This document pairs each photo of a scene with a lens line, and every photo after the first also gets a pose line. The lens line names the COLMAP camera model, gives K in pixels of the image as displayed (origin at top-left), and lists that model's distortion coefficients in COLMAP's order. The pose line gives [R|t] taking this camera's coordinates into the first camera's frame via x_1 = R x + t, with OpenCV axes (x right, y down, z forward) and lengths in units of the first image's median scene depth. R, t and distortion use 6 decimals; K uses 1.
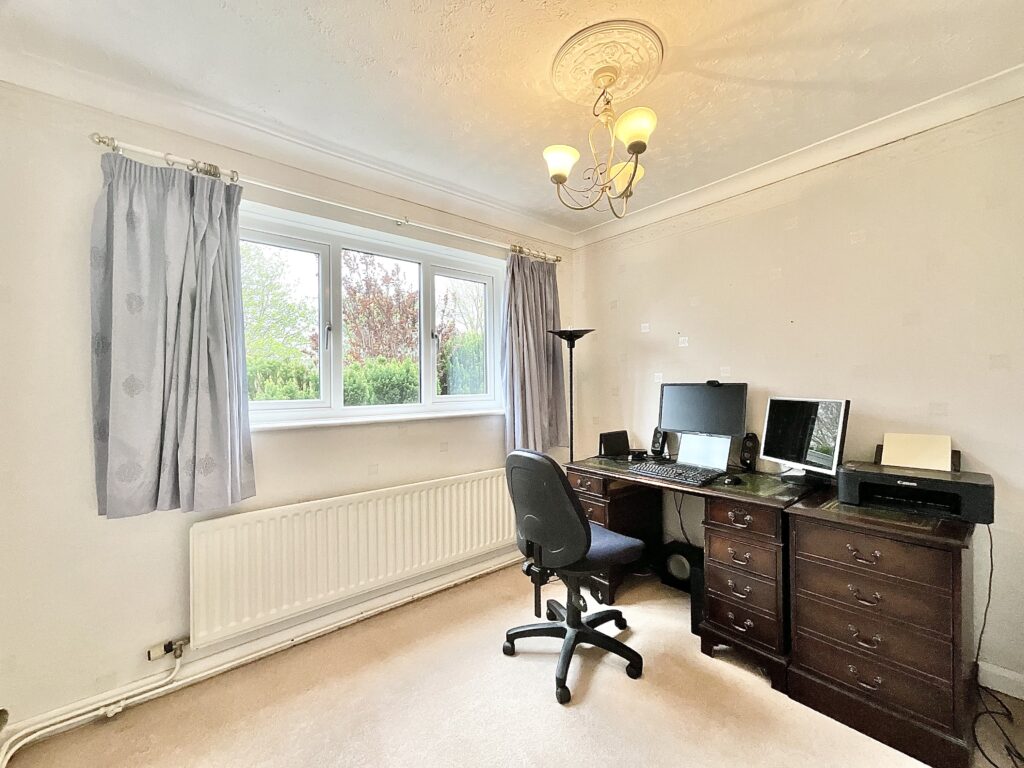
lens RADIAL K [[419.4, 0, 514.0], [0, 419.4, 383.1], [0, 0, 1]] dist [-0.000941, 0.000202]
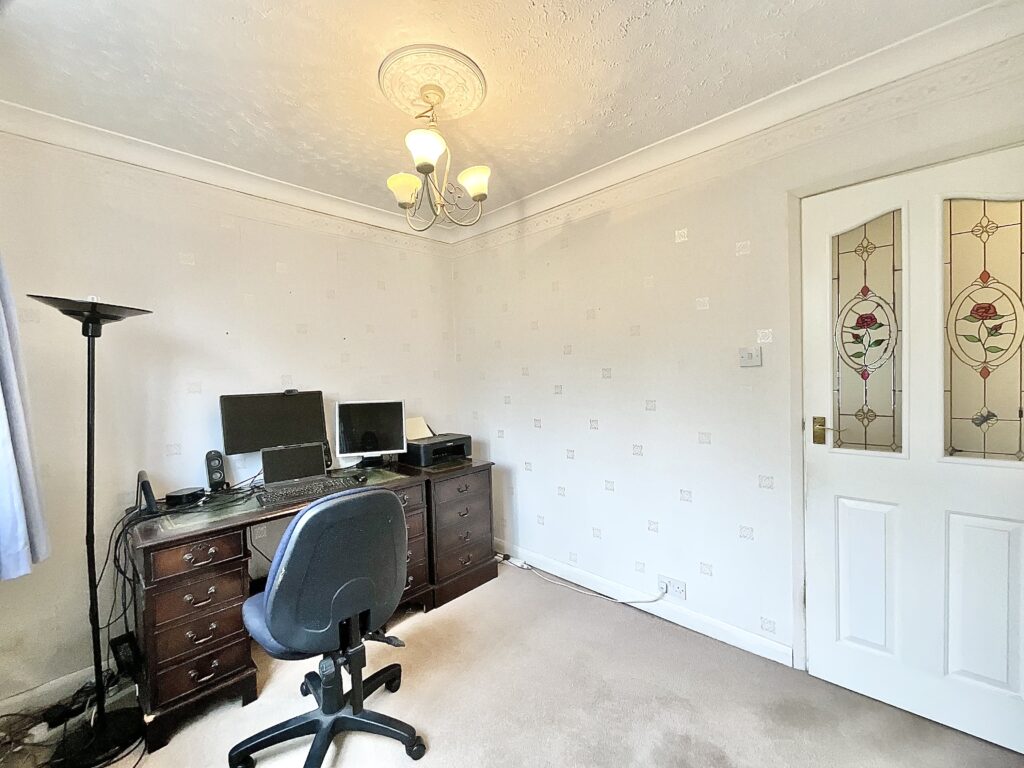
lens RADIAL K [[419.4, 0, 514.0], [0, 419.4, 383.1], [0, 0, 1]] dist [-0.000941, 0.000202]
pose [[-0.118333, -0.008849, 0.992935, -0.565705], [0.026003, 0.999590, 0.012007, -0.020225], [-0.992633, 0.027240, -0.118054, 0.637752]]
